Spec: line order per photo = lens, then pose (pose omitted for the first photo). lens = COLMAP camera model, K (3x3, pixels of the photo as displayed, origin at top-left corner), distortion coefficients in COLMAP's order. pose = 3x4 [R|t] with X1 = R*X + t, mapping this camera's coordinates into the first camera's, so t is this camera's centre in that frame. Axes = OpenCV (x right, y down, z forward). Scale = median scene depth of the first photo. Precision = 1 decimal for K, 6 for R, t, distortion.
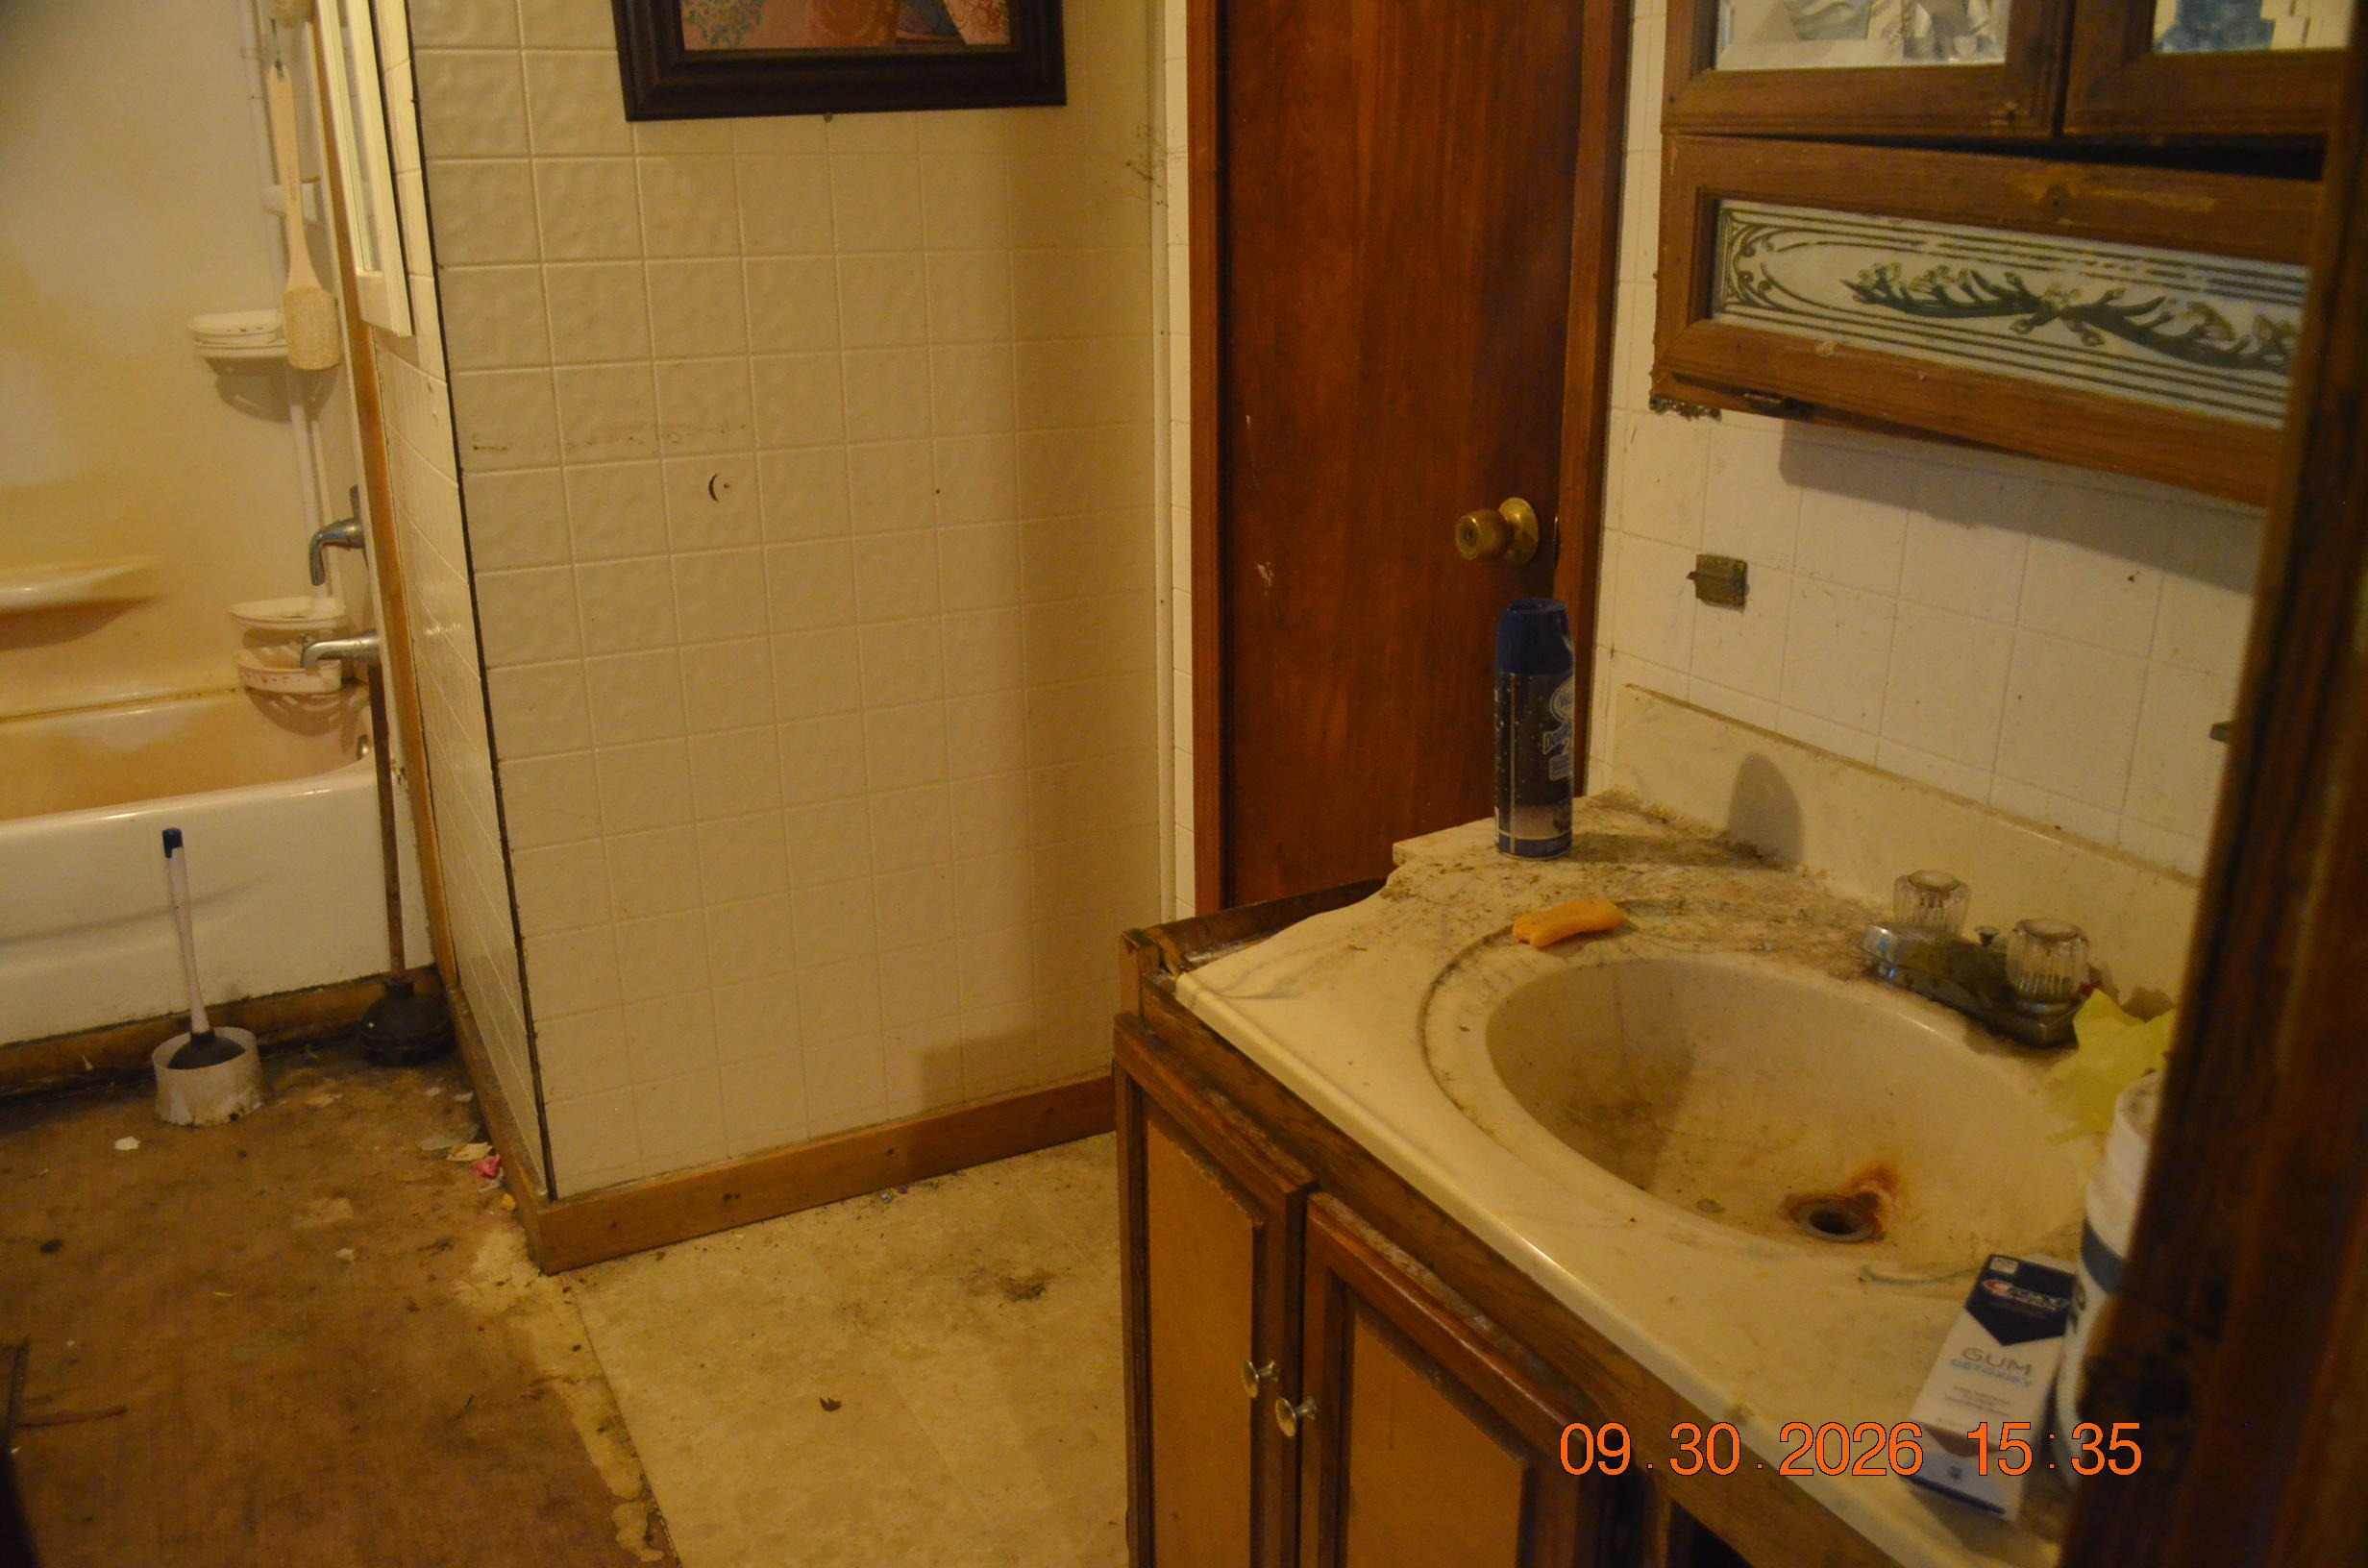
lens RADIAL K [[1889.7, 0, 1239.7], [0, 1889.7, 838.8], [0, 0, 1]] dist [-0.085008, 0.015119]
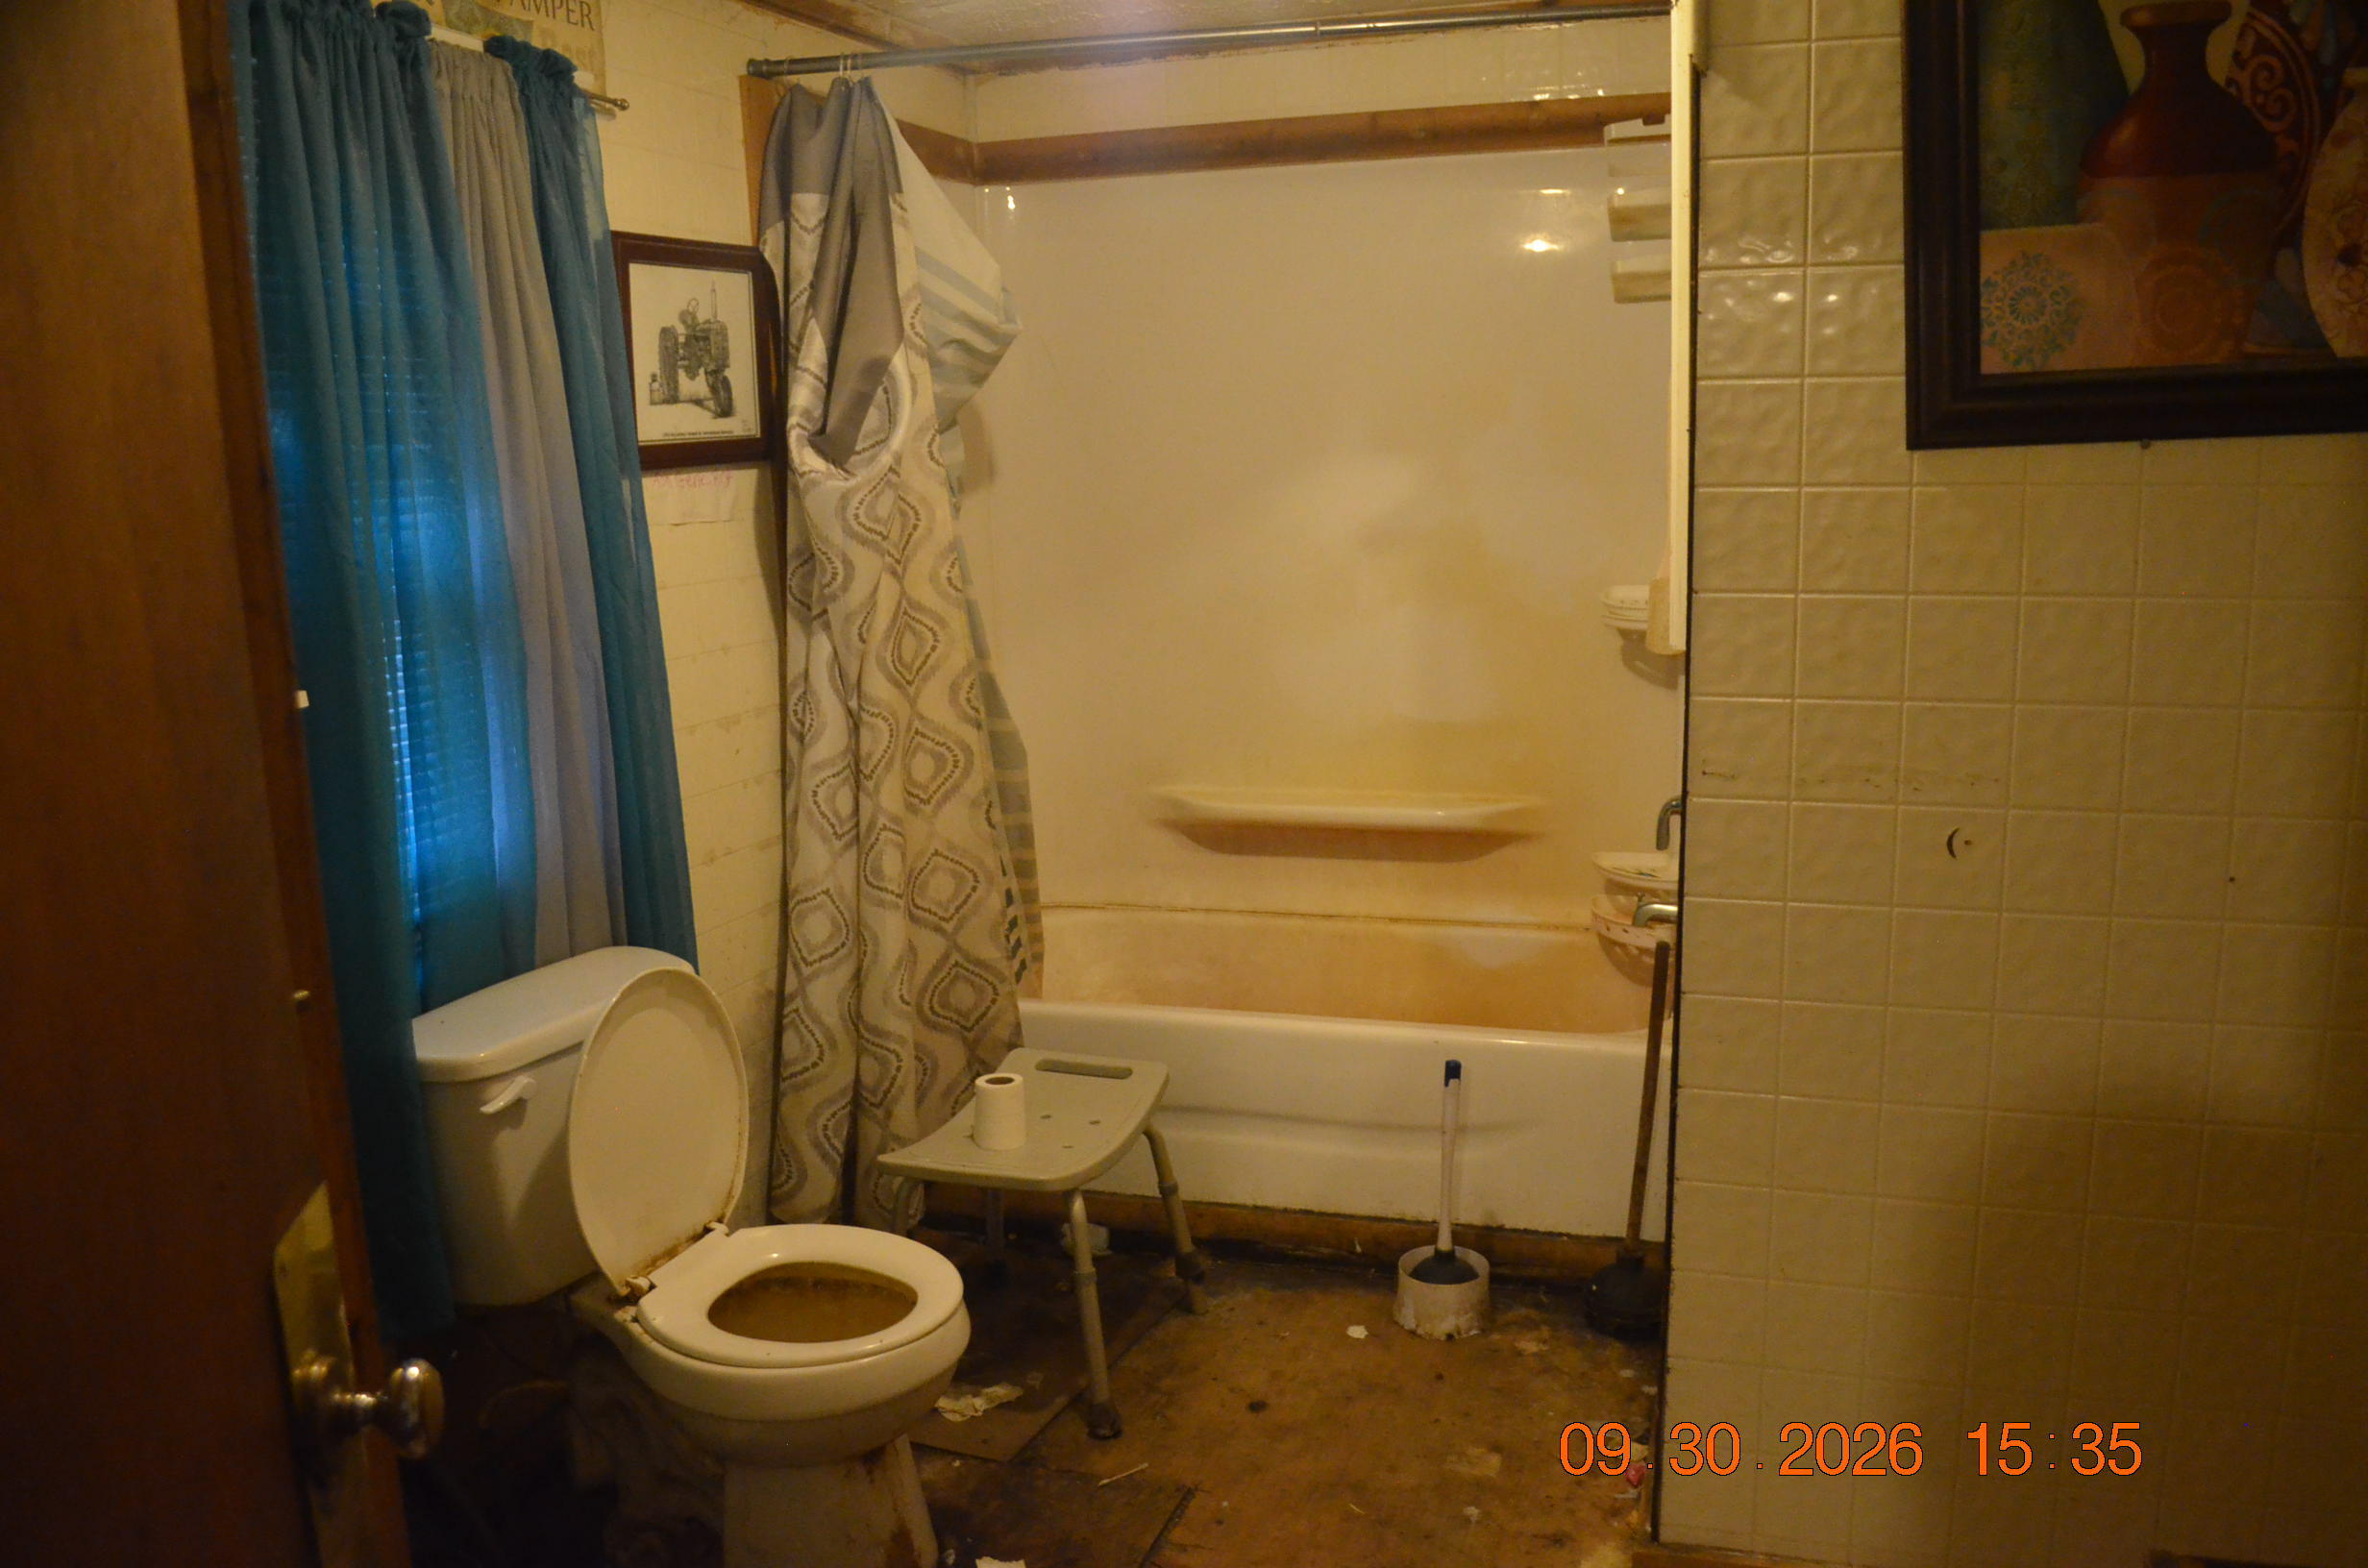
lens RADIAL K [[1889.7, 0, 1252.1], [0, 1889.7, 826.5], [0, 0, 1]] dist [-0.085008, 0.015119]
pose [[0.692777, 0.133718, -0.708647, 0.112976], [-0.217705, 0.975591, -0.028741, -0.089628], [0.687506, 0.174187, 0.704978, 0.124162]]
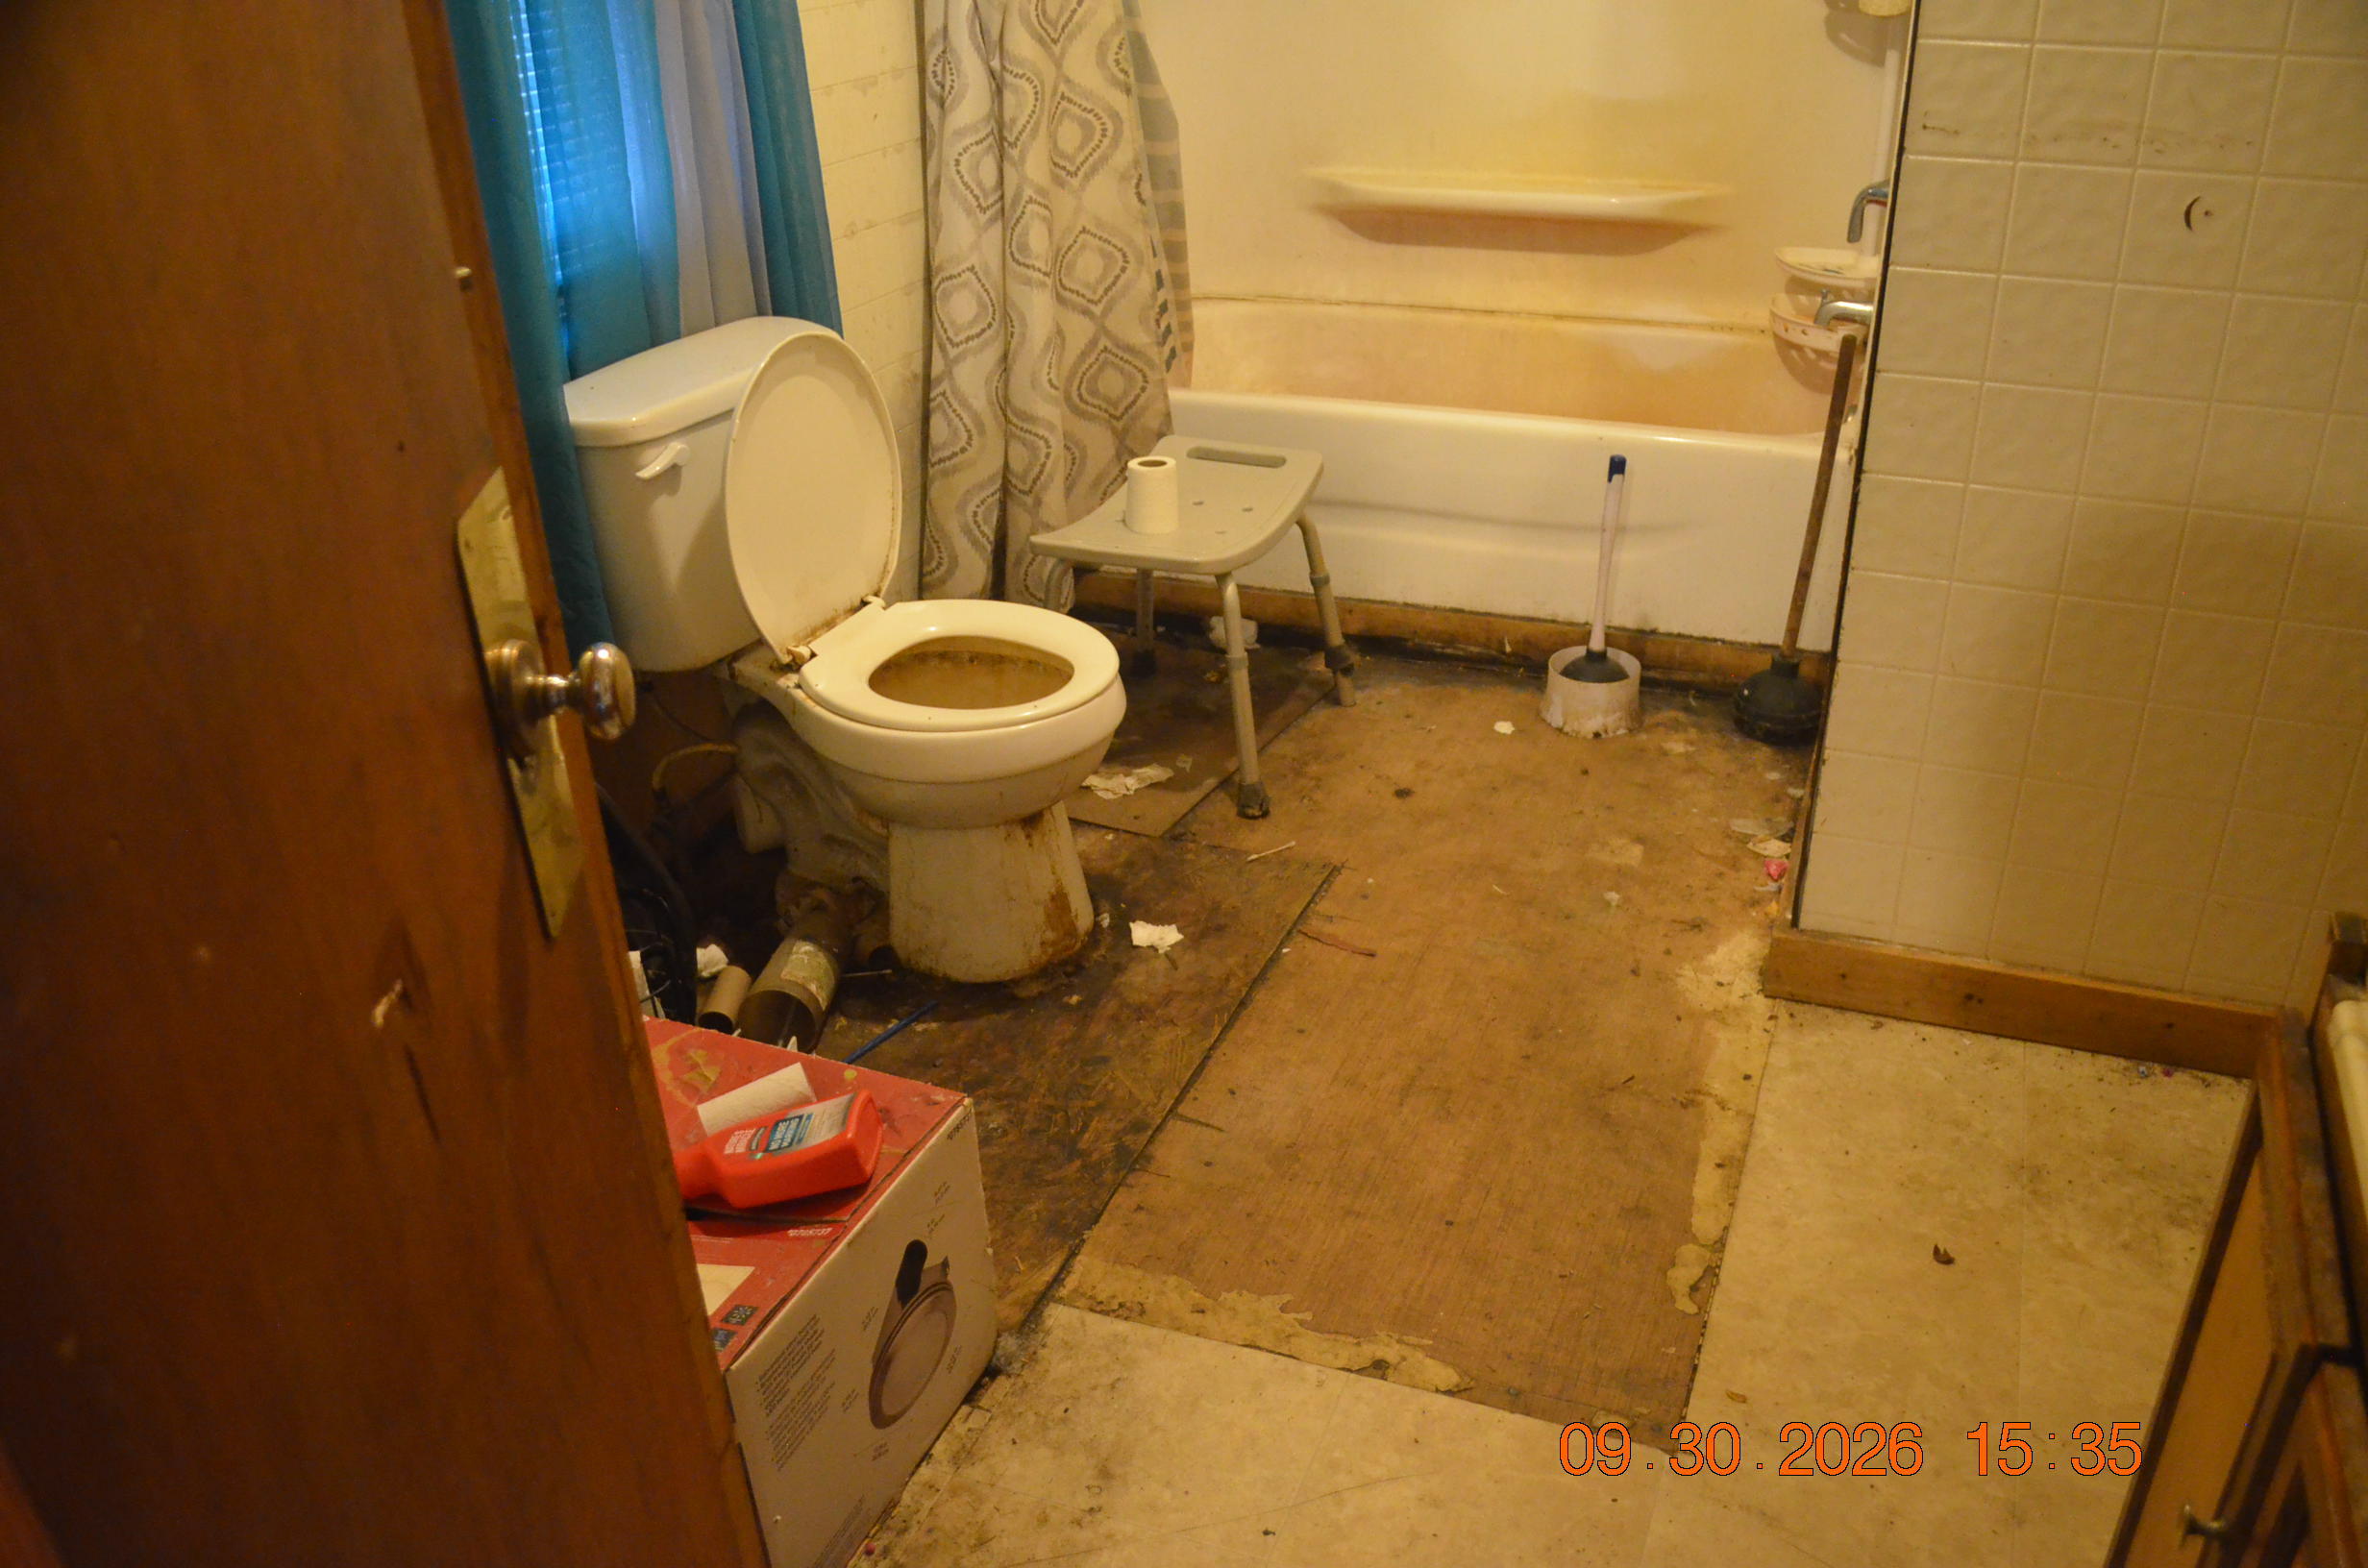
lens RADIAL K [[1889.7, 0, 1251.2], [0, 1889.7, 841.0], [0, 0, 1]] dist [-0.085008, 0.015119]
pose [[0.638166, 0.361838, -0.679571, 0.098159], [-0.233770, 0.932072, 0.276756, -0.051990], [0.733550, -0.017753, 0.679404, 0.129028]]
